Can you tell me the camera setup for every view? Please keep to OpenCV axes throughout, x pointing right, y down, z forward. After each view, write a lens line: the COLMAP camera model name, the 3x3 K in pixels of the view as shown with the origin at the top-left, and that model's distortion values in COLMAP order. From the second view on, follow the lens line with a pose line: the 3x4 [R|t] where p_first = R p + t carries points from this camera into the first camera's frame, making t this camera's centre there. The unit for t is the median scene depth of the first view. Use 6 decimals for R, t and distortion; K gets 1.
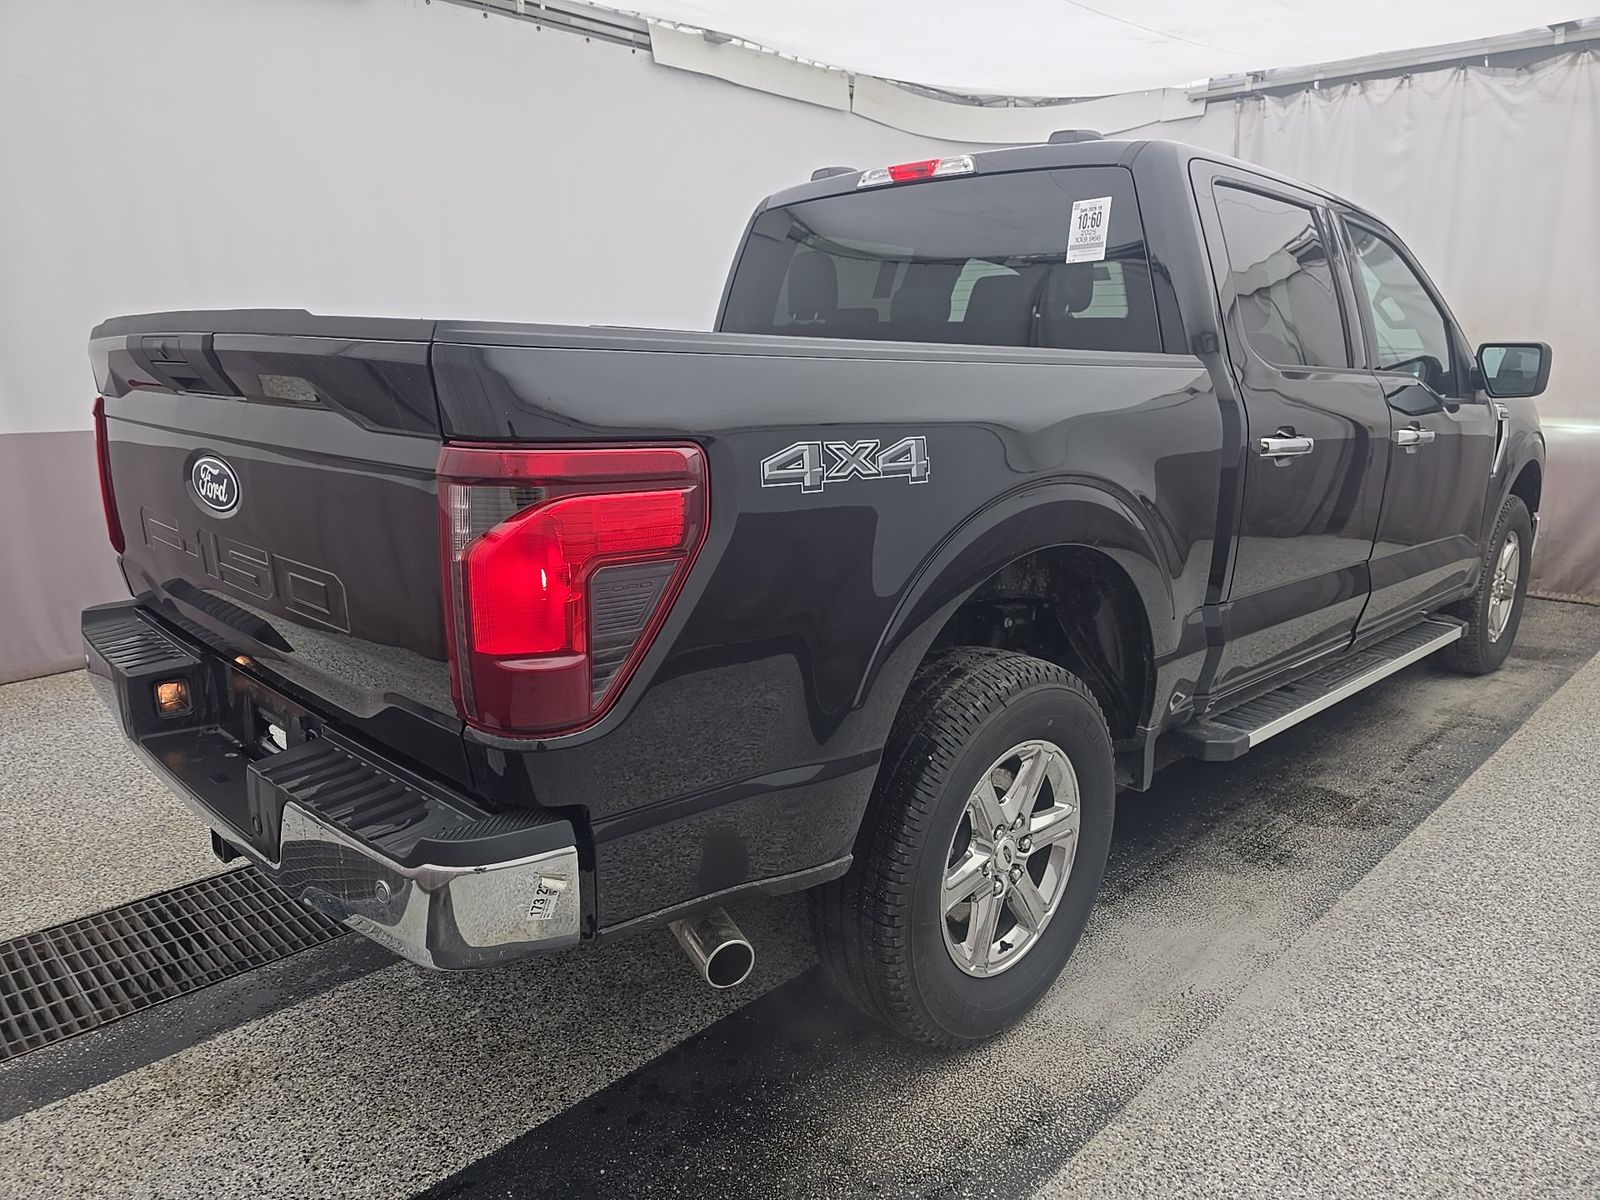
lens RADIAL K [[1076.1, 0, 799.4], [0, 1076.1, 591.6], [0, 0, 1]] dist [0.048346, -0.040719]
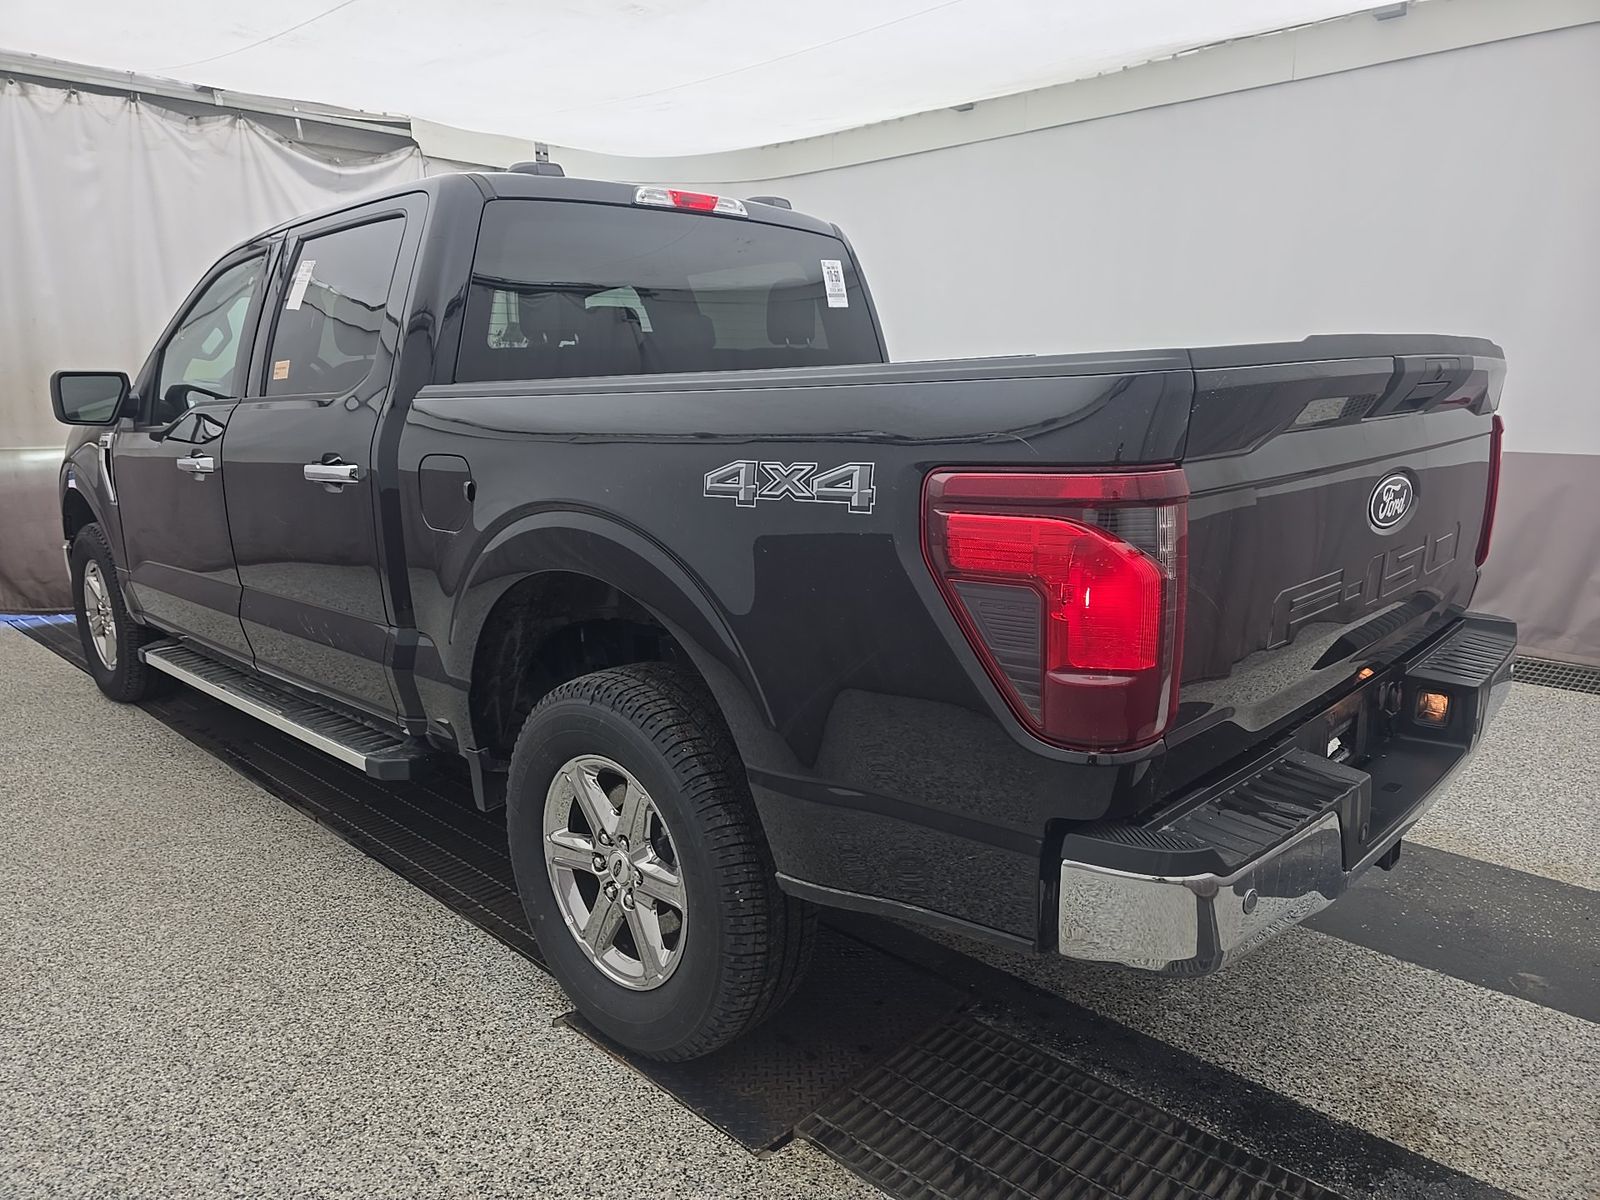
lens RADIAL K [[1068.0, 0, 811.5], [0, 1068.0, 595.3], [0, 0, 1]] dist [0.047906, -0.036598]
pose [[-0.022491, -0.209782, 0.977490, -0.908535], [0.233479, 0.949598, 0.209168, -0.209886], [-0.972102, 0.232928, 0.027622, 0.898424]]
